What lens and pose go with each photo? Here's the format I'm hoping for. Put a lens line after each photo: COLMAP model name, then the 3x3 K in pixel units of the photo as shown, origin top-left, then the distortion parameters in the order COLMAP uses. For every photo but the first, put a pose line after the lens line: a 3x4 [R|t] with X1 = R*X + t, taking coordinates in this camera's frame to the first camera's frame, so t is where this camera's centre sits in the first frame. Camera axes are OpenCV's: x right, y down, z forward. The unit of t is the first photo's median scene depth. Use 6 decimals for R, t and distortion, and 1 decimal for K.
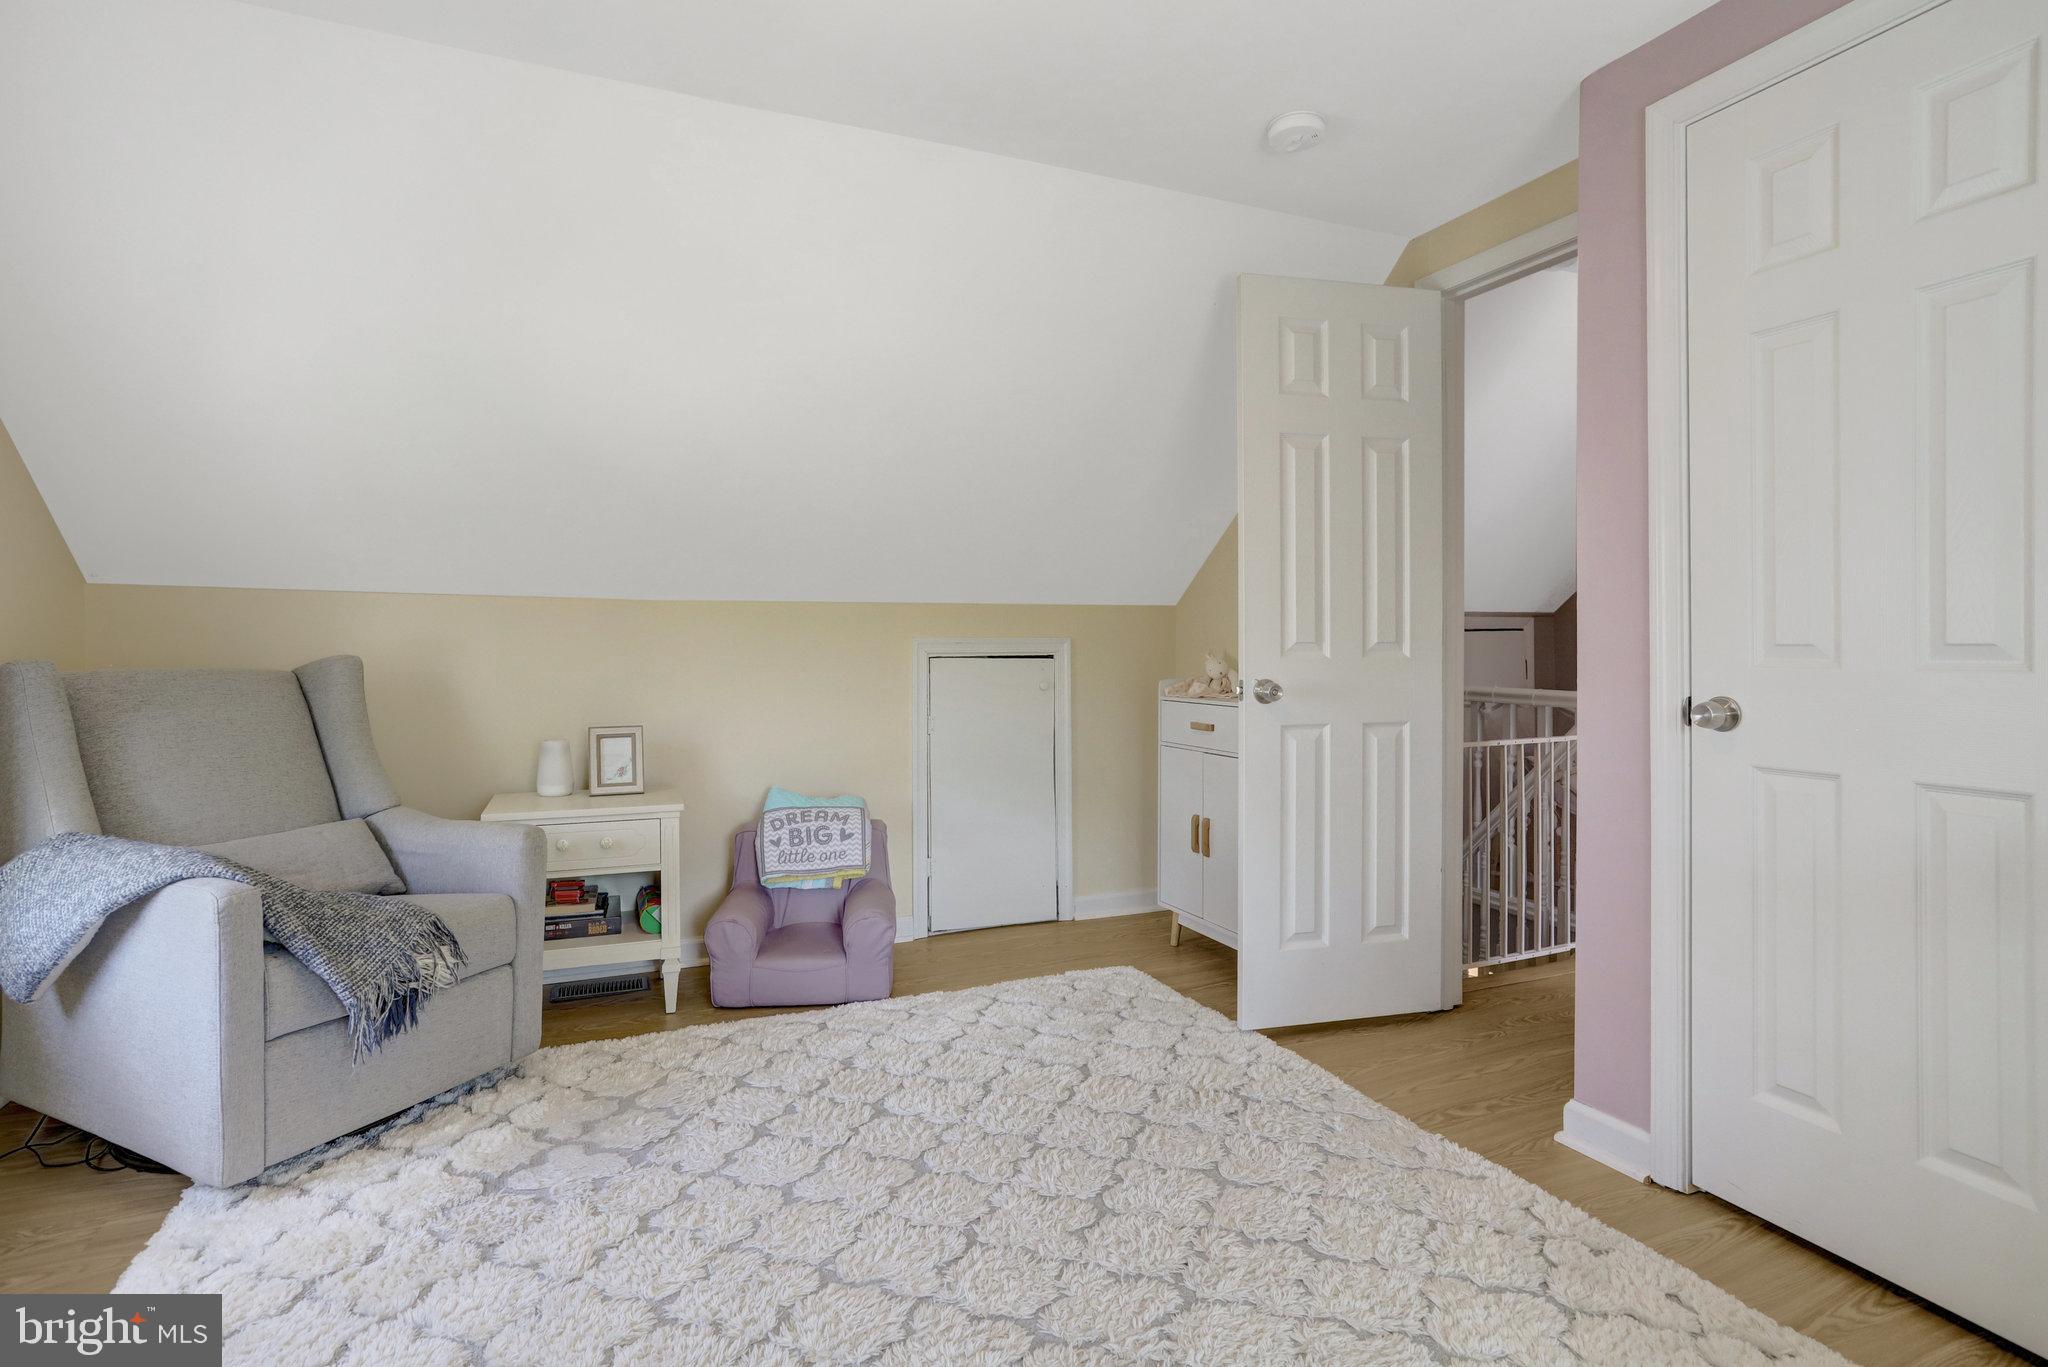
lens RADIAL K [[1016.0, 0, 1030.8], [0, 1016.0, 639.9], [0, 0, 1]] dist [-0.047878, 0.031869]
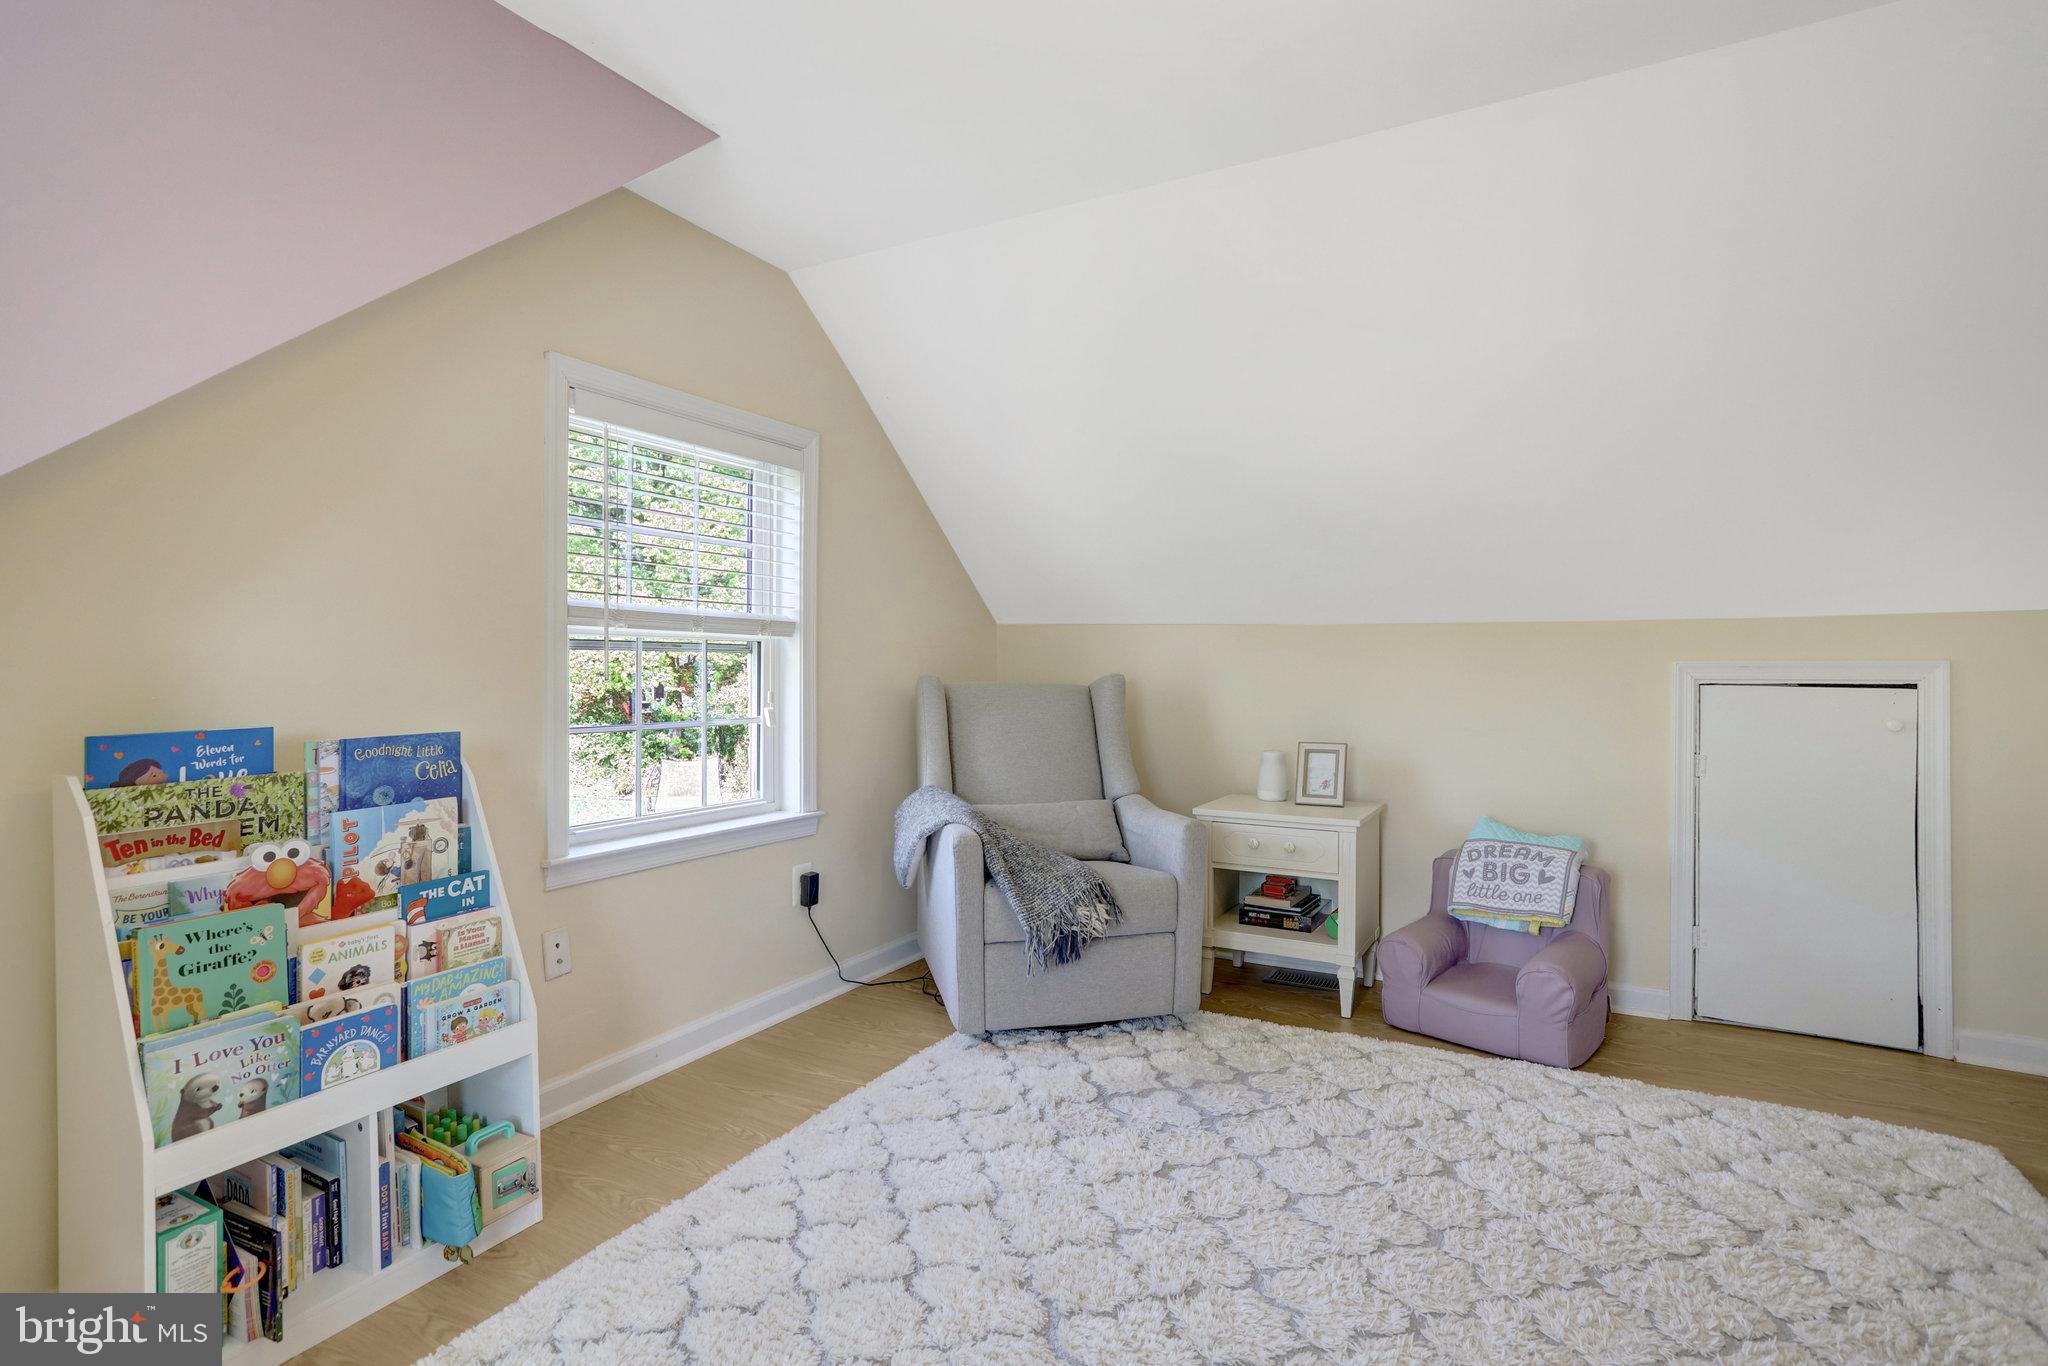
lens RADIAL K [[978.2, 0, 1015.8], [0, 978.2, 674.9], [0, 0, 1]] dist [-0.039025, 0.026563]
pose [[0.623989, 0.010122, -0.781367, 0.255375], [0.001161, 0.999903, 0.013879, -0.001754], [0.781432, -0.009567, 0.623917, 0.119051]]
